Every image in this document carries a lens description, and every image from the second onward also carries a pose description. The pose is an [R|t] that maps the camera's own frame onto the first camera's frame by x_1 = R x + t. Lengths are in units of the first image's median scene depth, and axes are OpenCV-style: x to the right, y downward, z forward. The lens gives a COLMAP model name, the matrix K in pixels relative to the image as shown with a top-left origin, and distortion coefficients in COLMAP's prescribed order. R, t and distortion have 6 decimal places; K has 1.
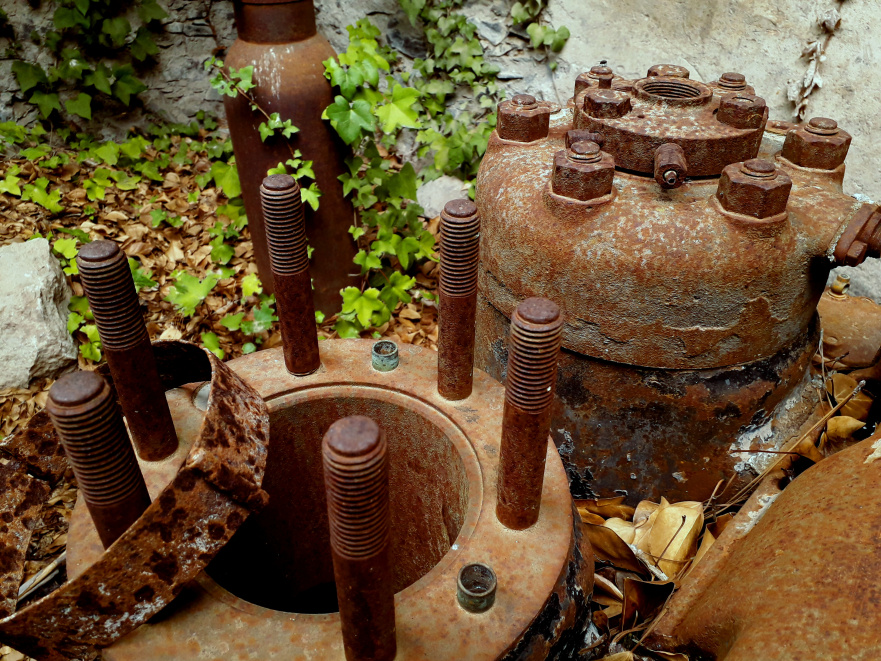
lens RADIAL K [[707.6, 0, 451.1], [0, 707.6, 312.6], [0, 0, 1]] dist [0.004126, 0.010624]
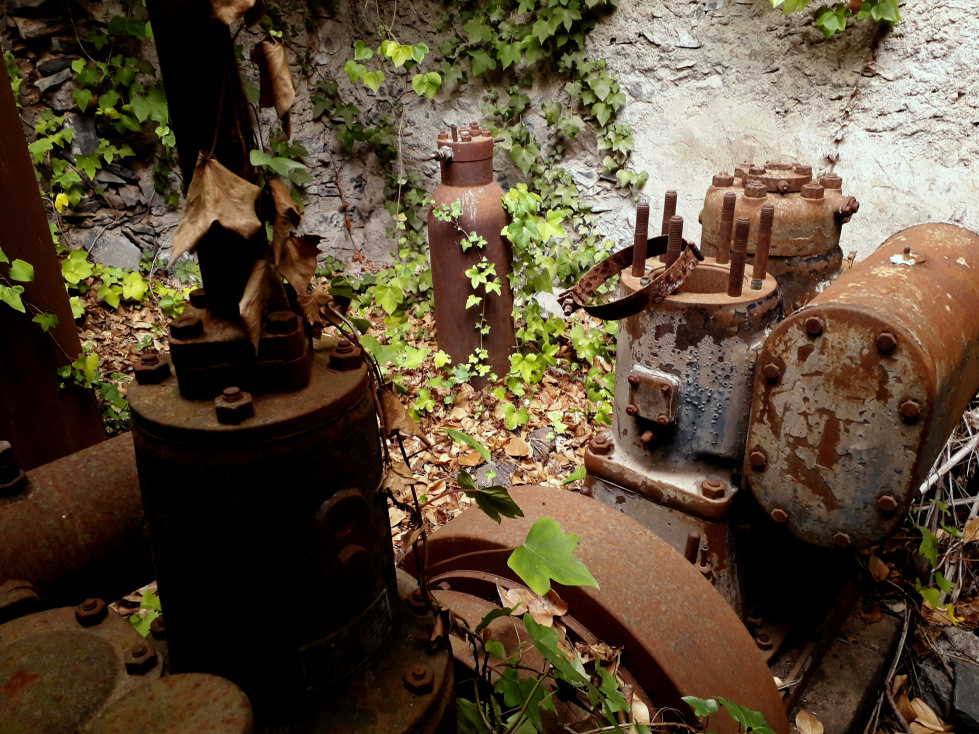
lens RADIAL K [[780.3, 0, 489.5], [0, 780.3, 367.0], [0, 0, 1]] dist [0.194497, -0.395918]
pose [[0.997245, -0.055736, 0.048949, -0.228022], [0.063224, 0.983778, -0.167880, 0.205786], [-0.038798, 0.170512, 0.984591, -0.429233]]
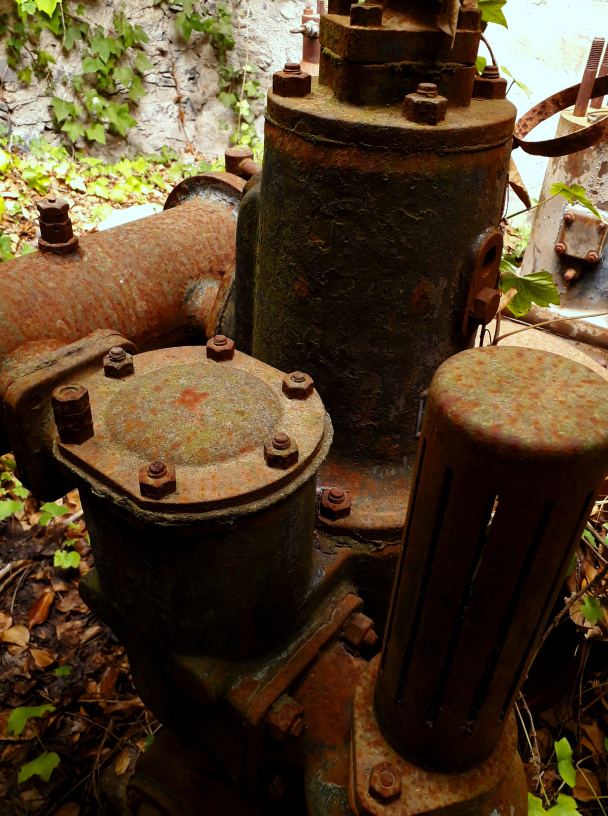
lens RADIAL K [[655.4, 0, 304.0], [0, 655.4, 408.0], [0, 0, 1]] dist [0.004126, 0.010624]
pose [[0.992352, -0.040505, 0.116606, -0.374762], [0.037776, 0.998960, 0.025516, 0.255674], [-0.117519, -0.020916, 0.992850, -0.347130]]
